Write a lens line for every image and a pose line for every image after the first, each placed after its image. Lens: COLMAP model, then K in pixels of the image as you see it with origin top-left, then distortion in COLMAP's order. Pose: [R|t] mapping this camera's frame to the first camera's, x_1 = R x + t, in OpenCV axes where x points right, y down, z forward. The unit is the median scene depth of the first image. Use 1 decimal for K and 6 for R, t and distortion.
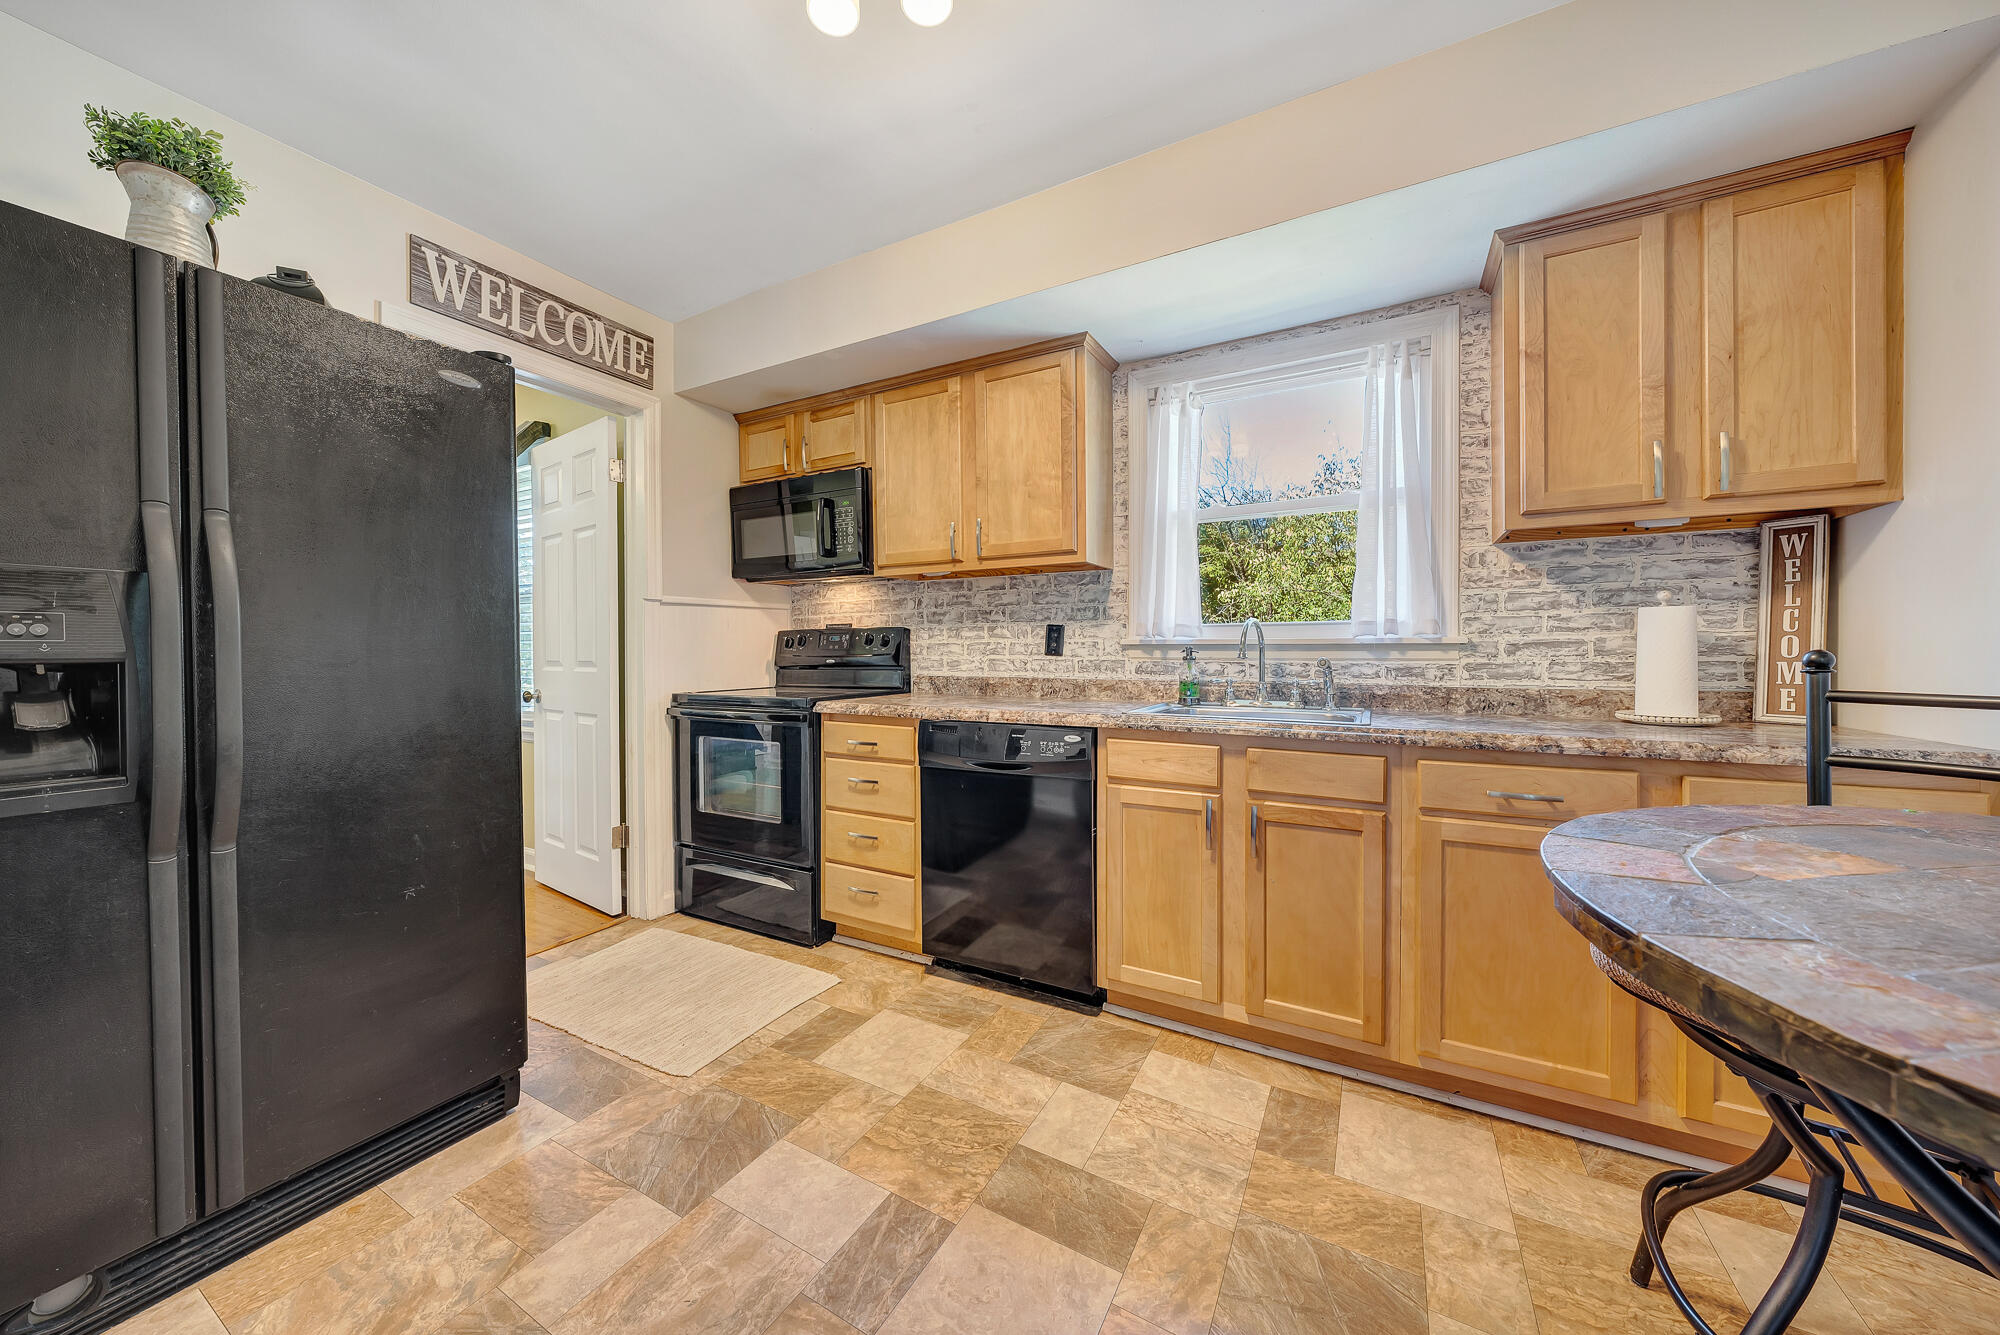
lens RADIAL K [[685.4, 0, 999.9], [0, 685.4, 658.6], [0, 0, 1]] dist [-0.001701, -0.000359]
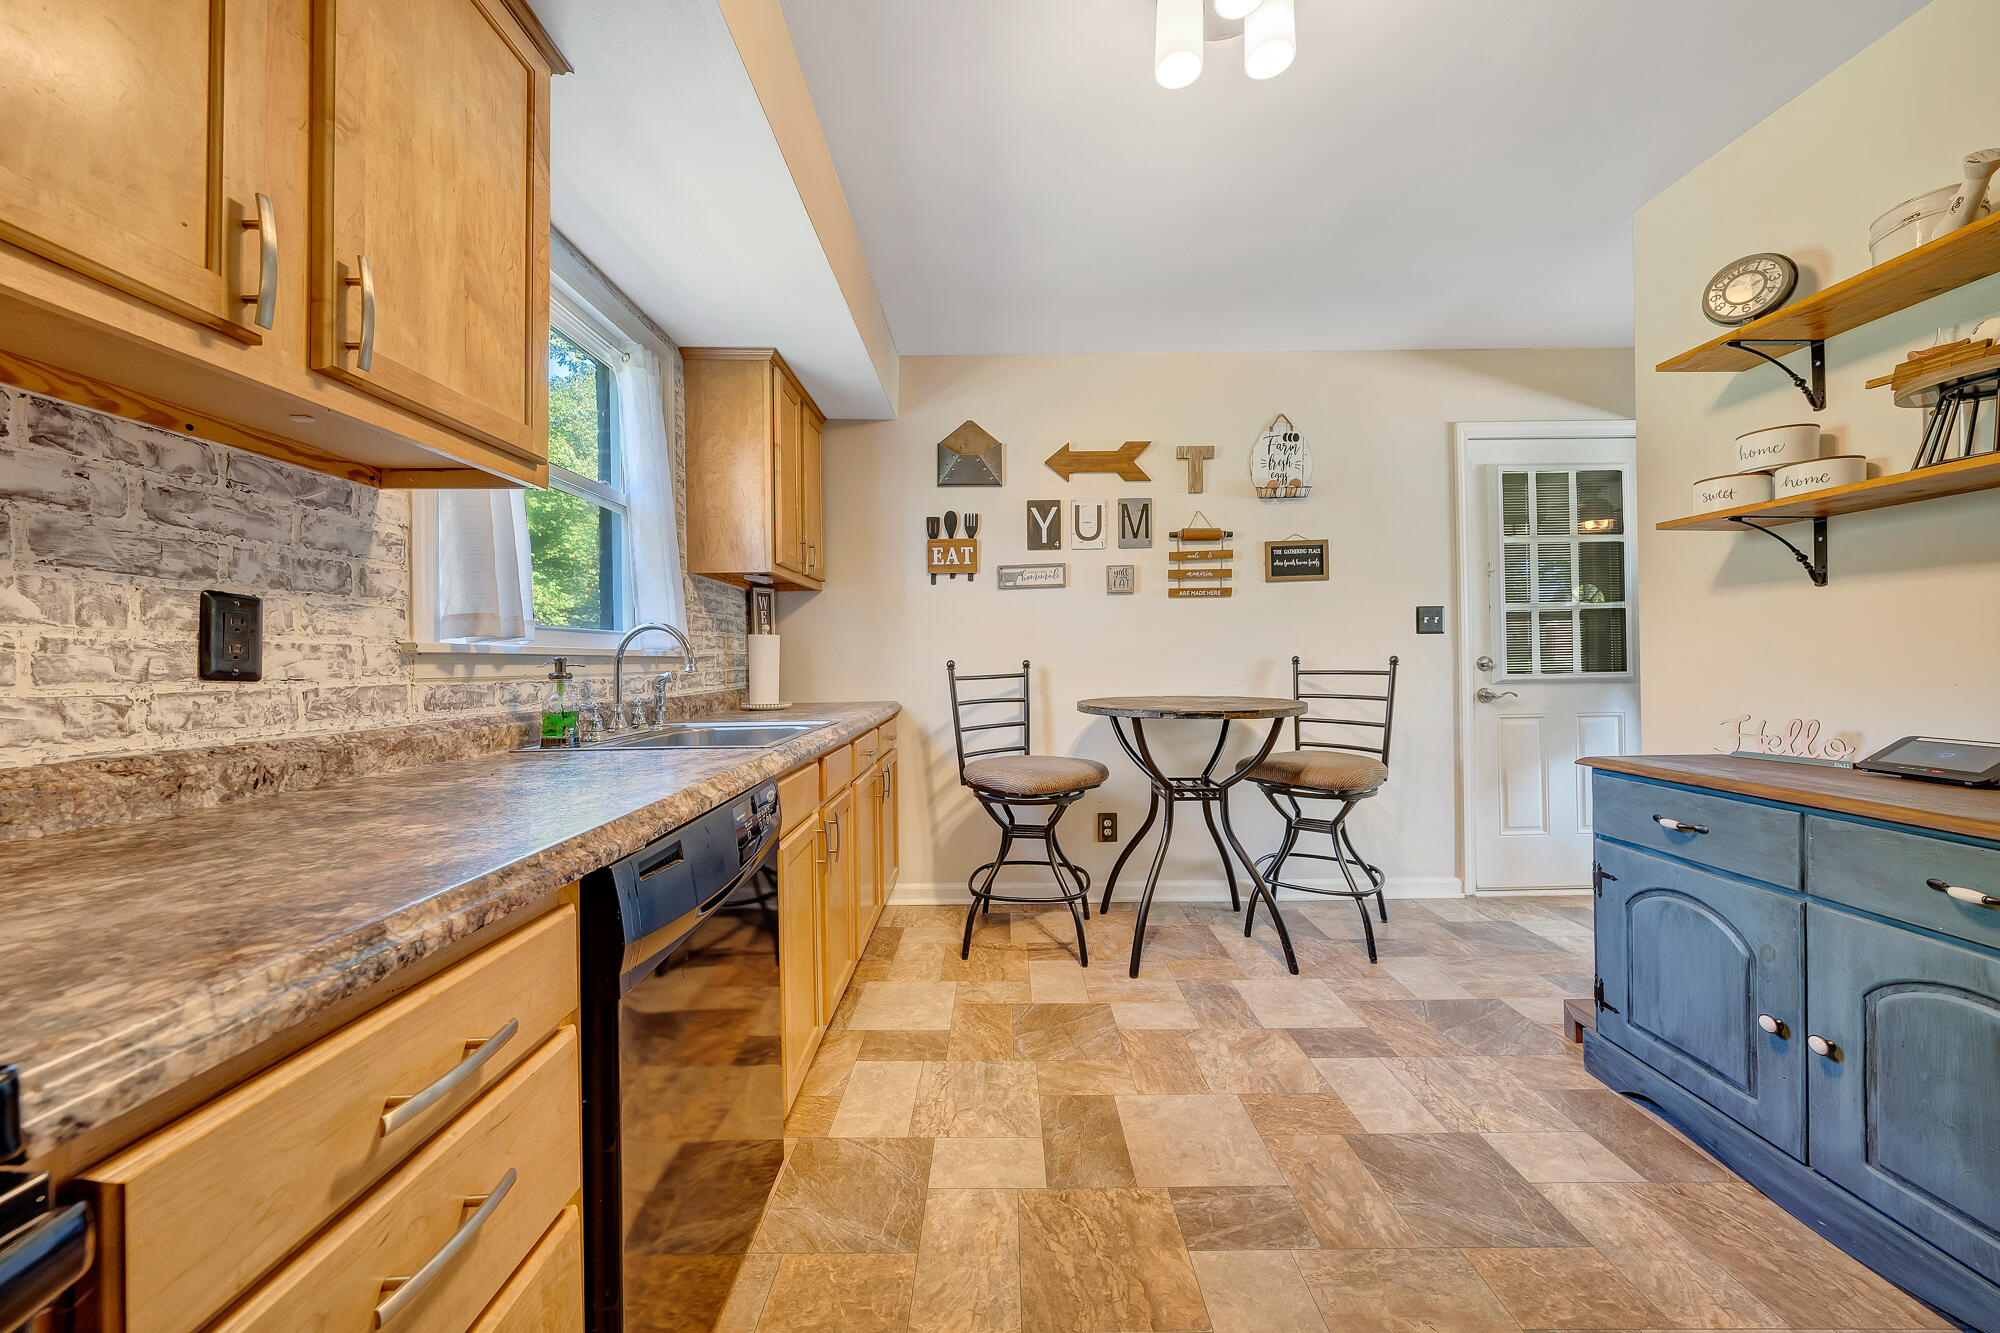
lens RADIAL K [[685.4, 0, 999.9], [0, 685.4, 657.6], [0, 0, 1]] dist [-0.001701, -0.000359]
pose [[-0.484235, 0.011527, 0.874862, -0.565084], [0.023834, 0.999716, 0.000020, -0.009069], [-0.874613, 0.020861, -0.484372, 1.103410]]
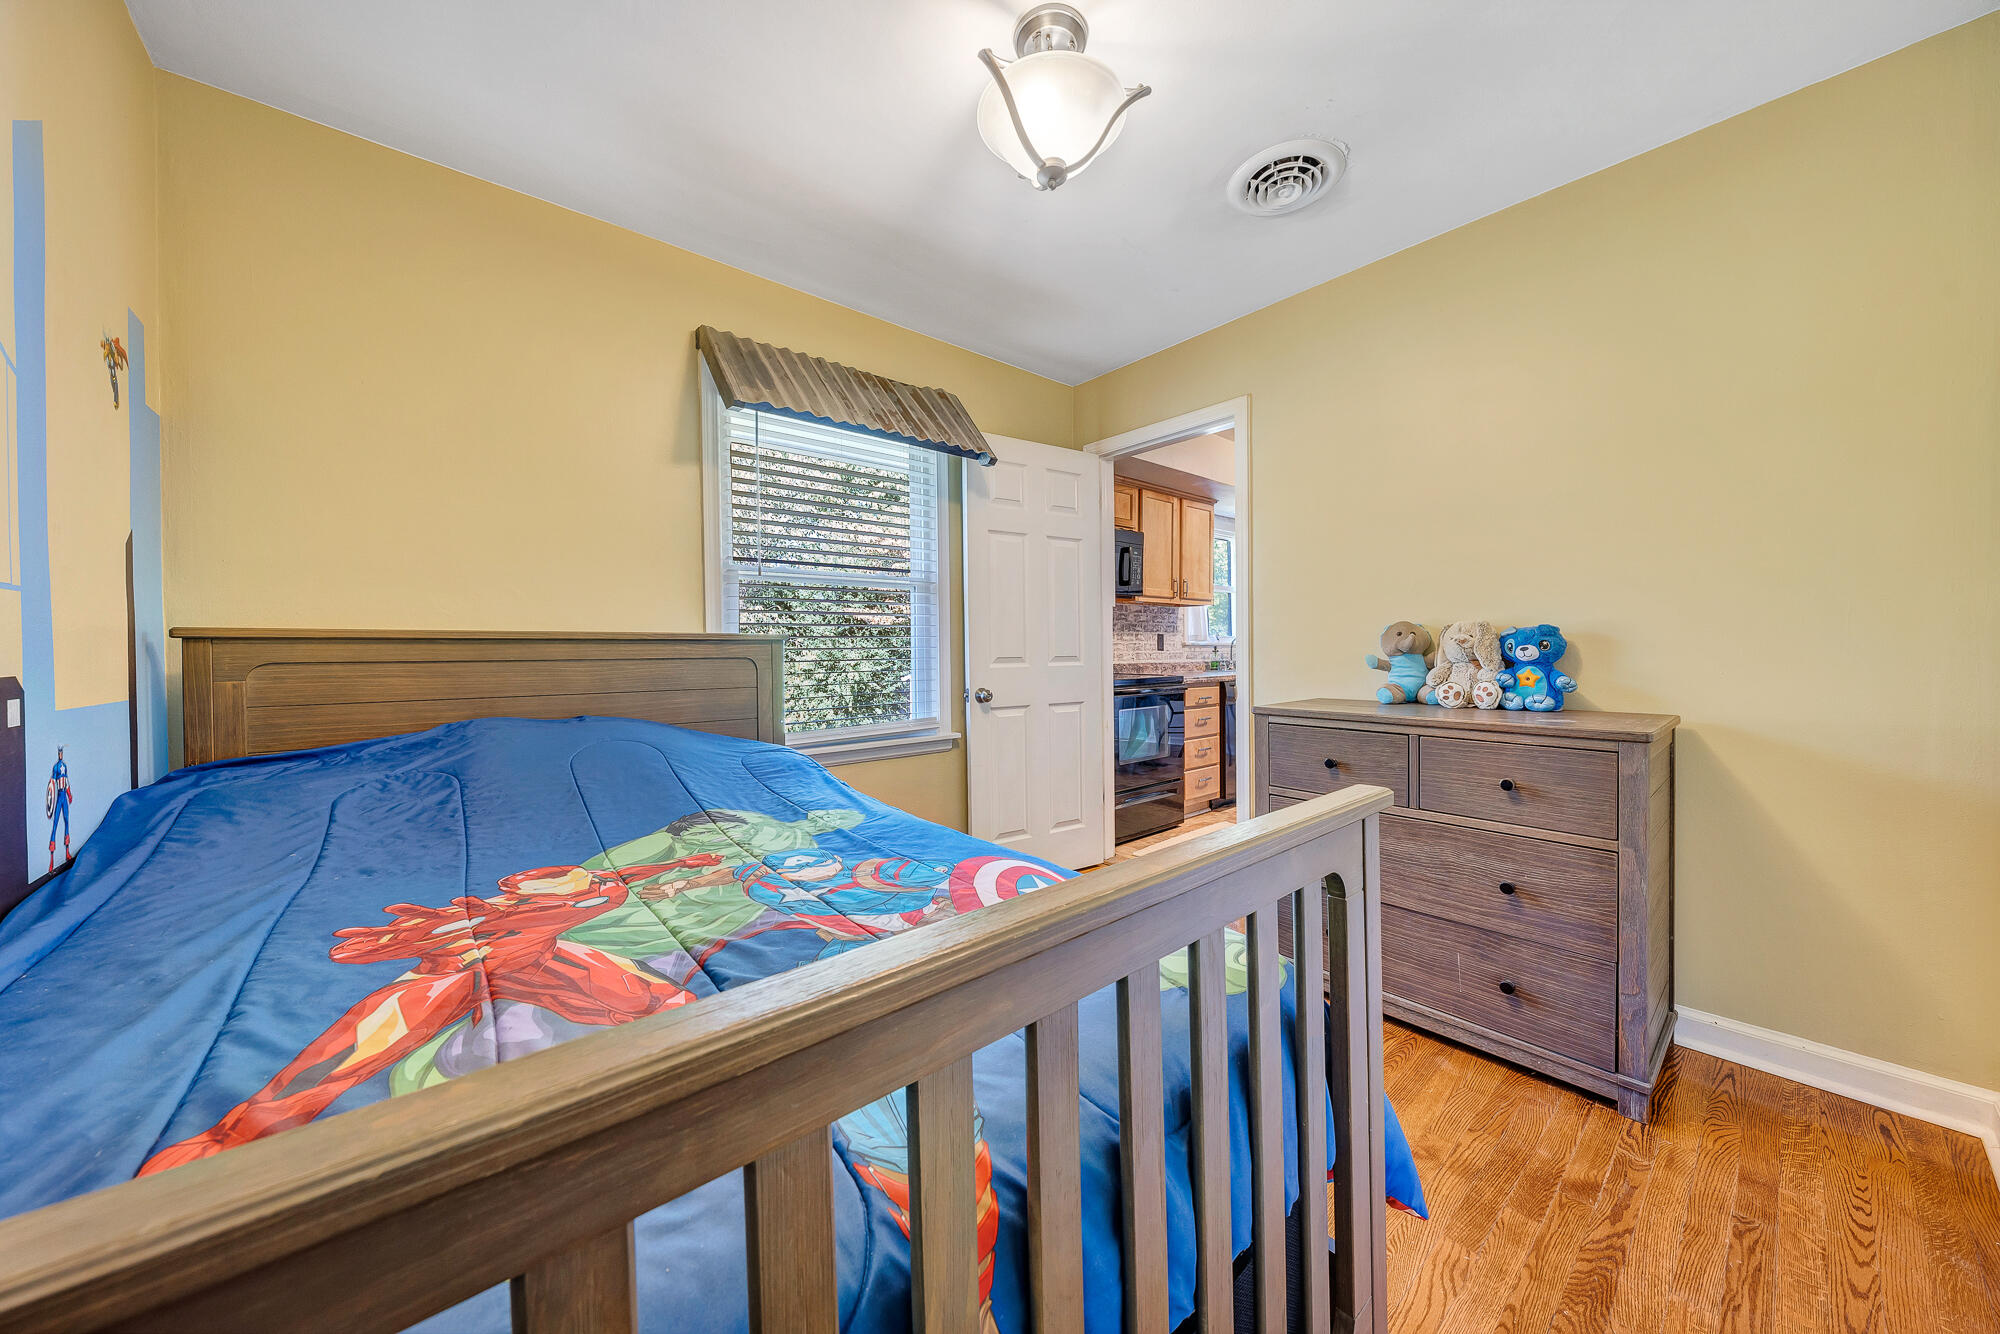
lens RADIAL K [[685.4, 0, 999.9], [0, 685.4, 658.1], [0, 0, 1]] dist [-0.001701, -0.000359]
pose [[0.352325, -0.010061, 0.935824, -2.440613], [0.018769, 0.999817, 0.003683, 0.001243], [-0.935690, 0.016267, 0.352449, 1.008341]]
